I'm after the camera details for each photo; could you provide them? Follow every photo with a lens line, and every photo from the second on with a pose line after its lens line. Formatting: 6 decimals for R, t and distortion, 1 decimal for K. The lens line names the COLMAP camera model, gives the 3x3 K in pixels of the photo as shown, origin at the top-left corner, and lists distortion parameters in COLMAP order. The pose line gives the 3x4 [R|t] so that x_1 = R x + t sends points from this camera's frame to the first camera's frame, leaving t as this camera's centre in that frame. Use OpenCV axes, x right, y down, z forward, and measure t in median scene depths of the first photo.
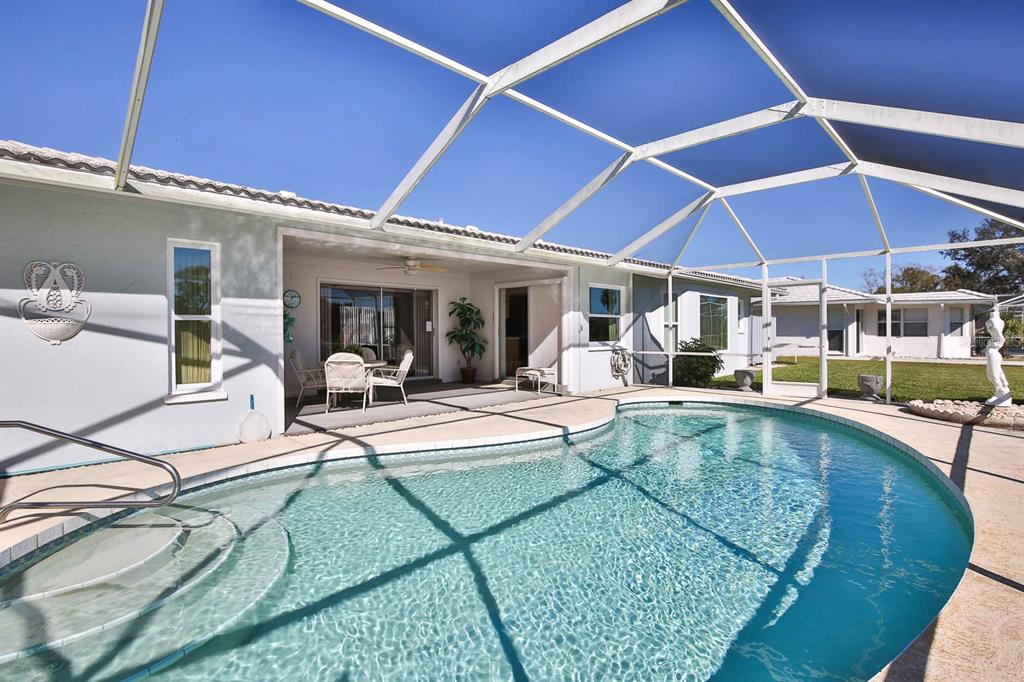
lens RADIAL K [[498.4, 0, 518.3], [0, 498.4, 336.1], [0, 0, 1]] dist [-0.036552, 0.006711]
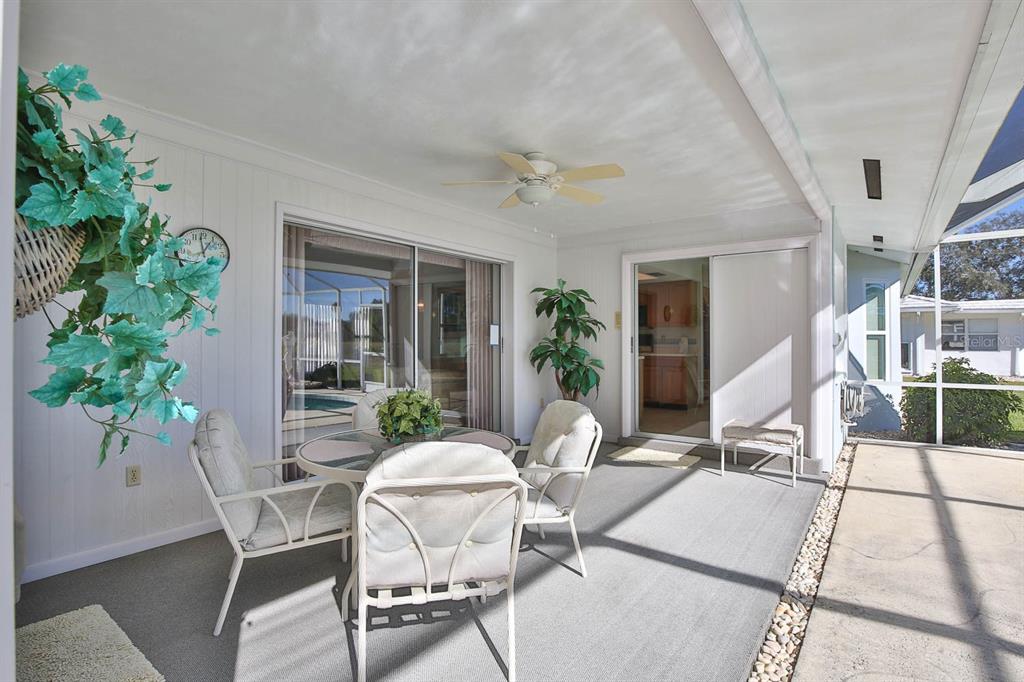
lens RADIAL K [[498.4, 0, 514.8], [0, 498.4, 341.2], [0, 0, 1]] dist [-0.036552, 0.006711]
pose [[0.990563, 0.004744, 0.136975, -0.233229], [-0.003127, 0.999923, -0.012015, -0.007308], [-0.137022, 0.011474, 0.990502, 0.512367]]
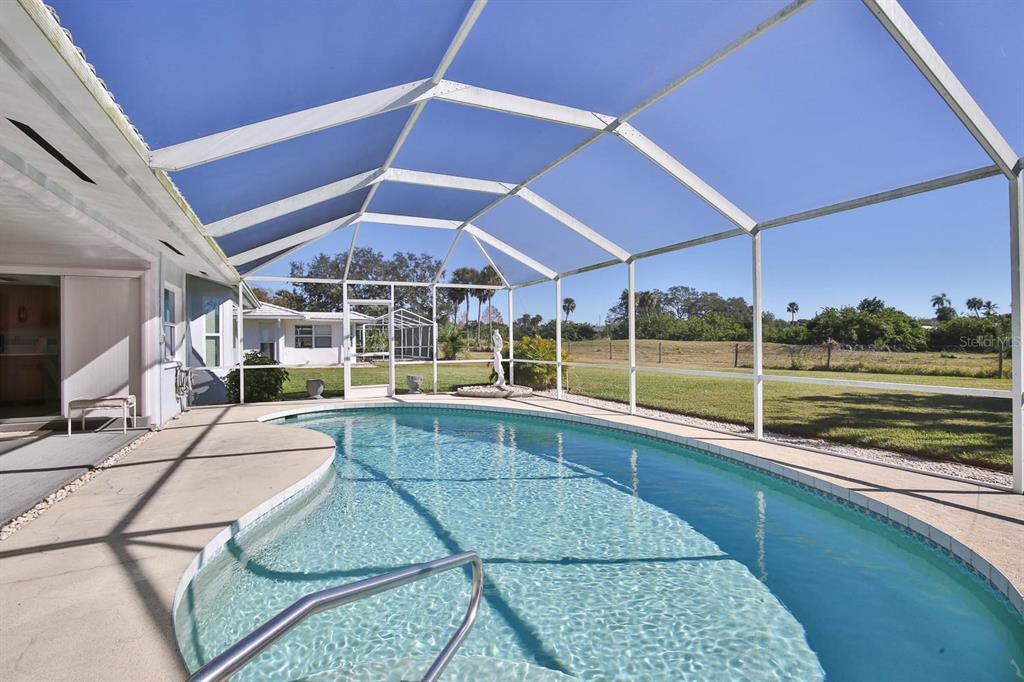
lens RADIAL K [[498.4, 0, 518.3], [0, 498.4, 338.4], [0, 0, 1]] dist [-0.036552, 0.006711]
pose [[0.345696, 0.004894, 0.938334, -0.355919], [0.017350, 0.999782, -0.011607, 0.000763], [-0.938186, 0.020292, 0.345536, 0.207353]]
